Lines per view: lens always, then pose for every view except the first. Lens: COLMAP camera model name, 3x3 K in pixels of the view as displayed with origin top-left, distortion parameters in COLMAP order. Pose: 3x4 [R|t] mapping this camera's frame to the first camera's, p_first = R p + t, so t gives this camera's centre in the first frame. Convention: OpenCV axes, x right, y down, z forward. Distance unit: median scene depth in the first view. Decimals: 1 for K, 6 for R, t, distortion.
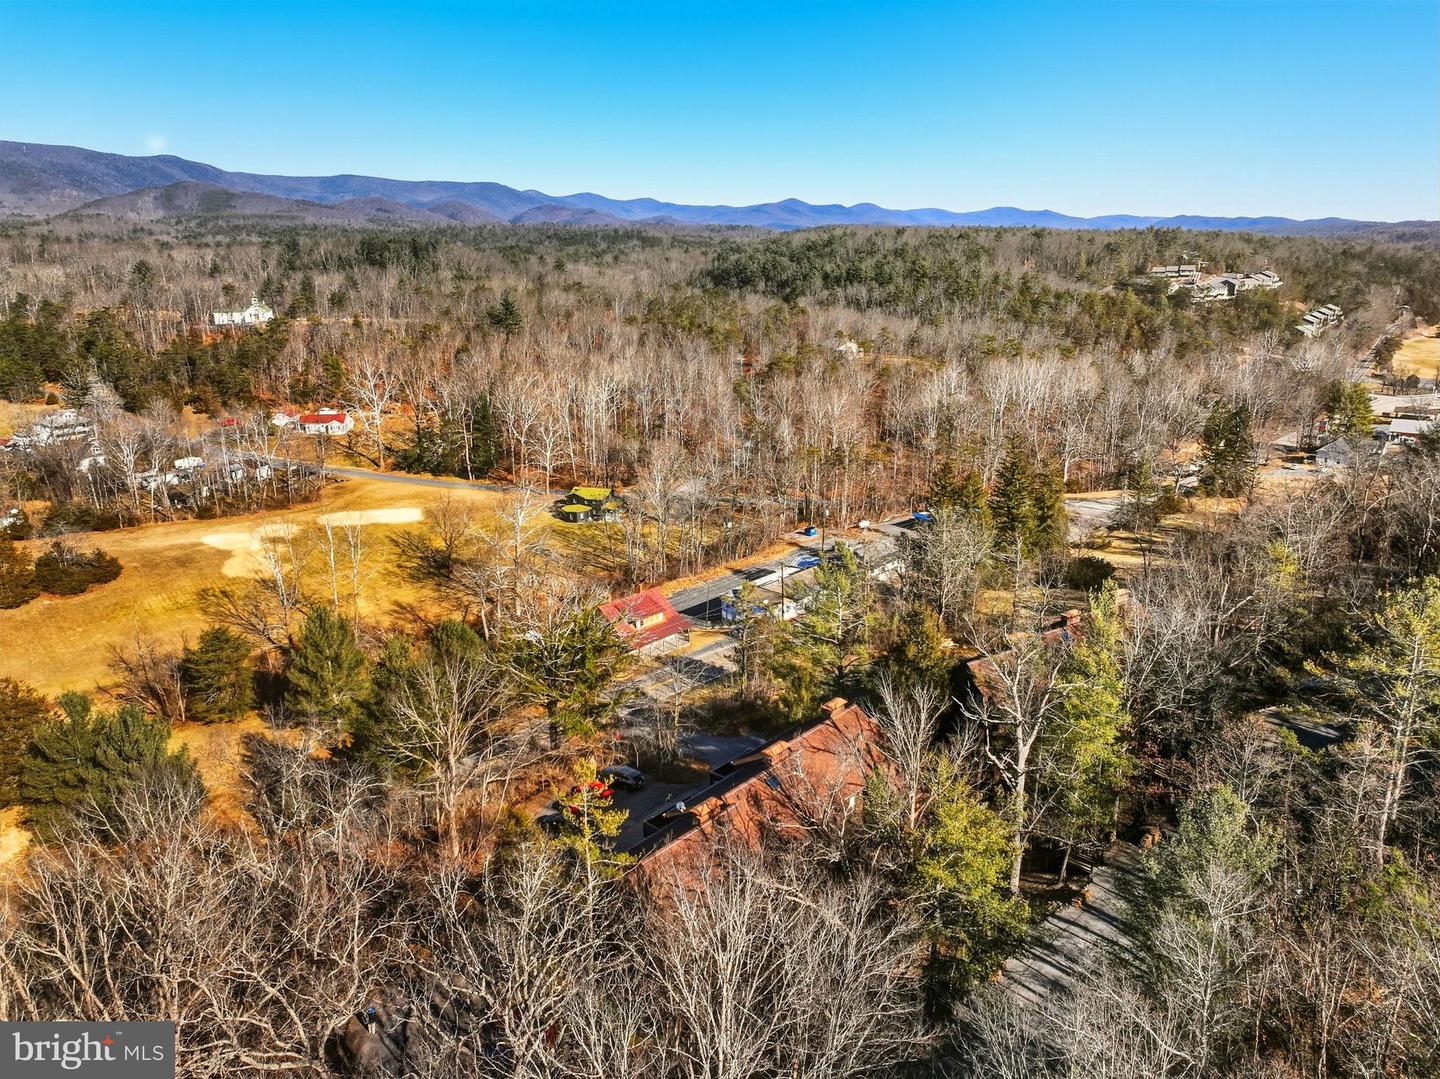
lens RADIAL K [[982.2, 0, 711.8], [0, 982.2, 534.6], [0, 0, 1]] dist [-0.001607, 0.002024]
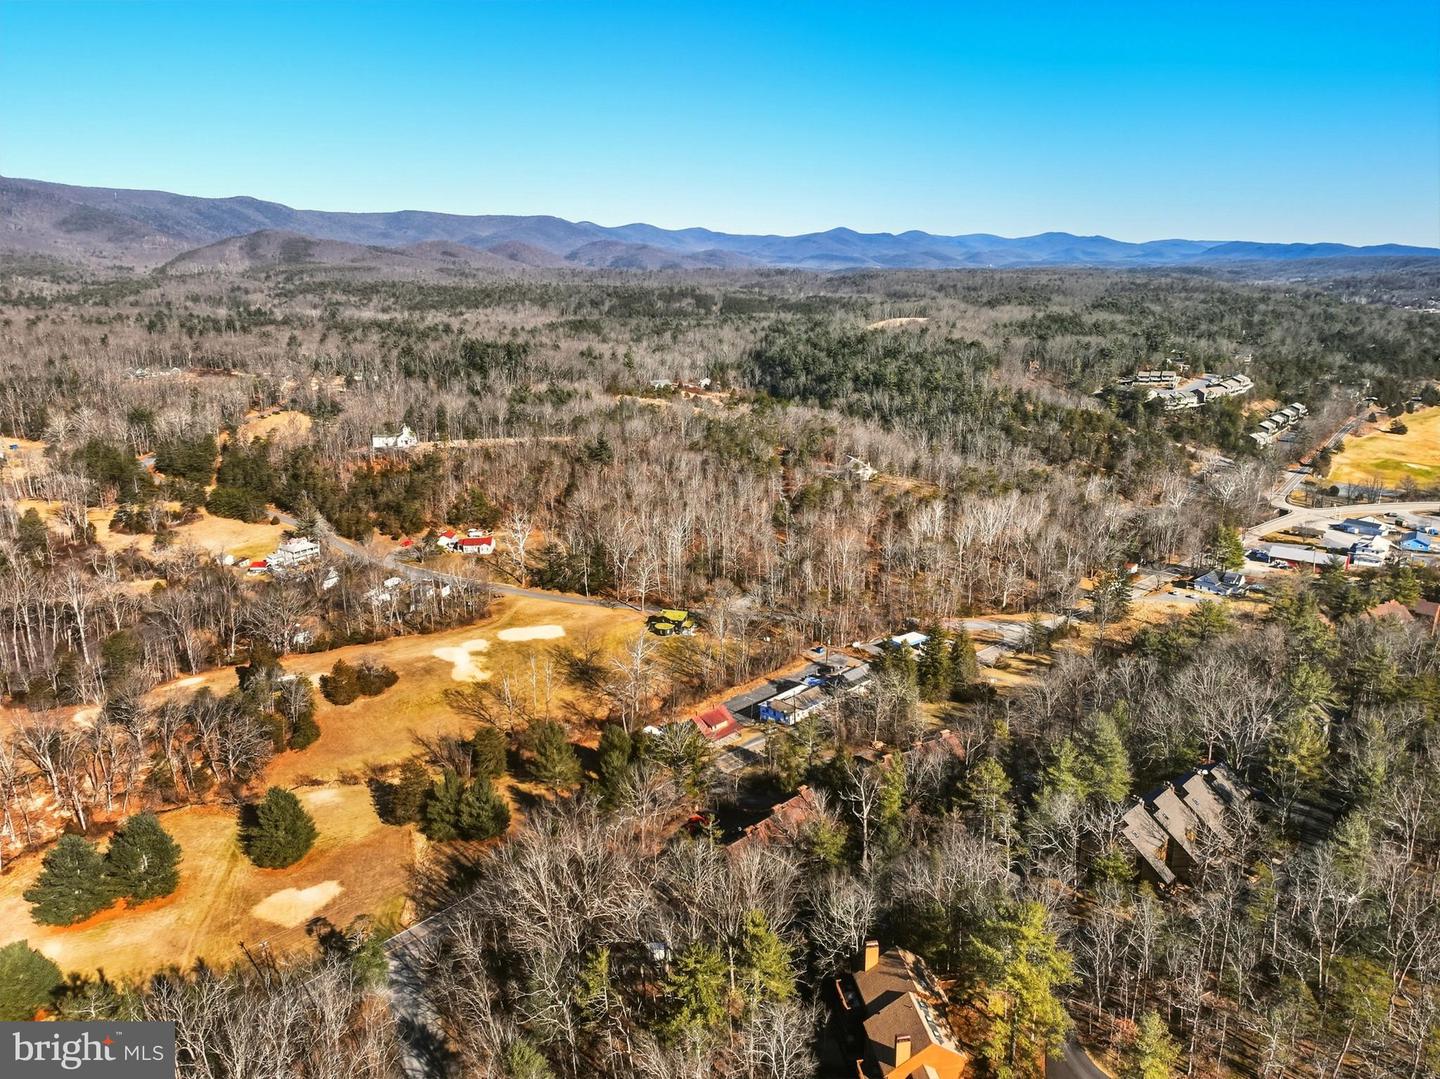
lens RADIAL K [[982.2, 0, 711.8], [0, 982.2, 534.6], [0, 0, 1]] dist [-0.001607, 0.002024]
pose [[0.998794, 0.006723, -0.048638, 0.004054], [-0.007810, 0.999723, -0.022205, -0.113424], [0.048475, 0.022558, 0.998570, -0.414120]]
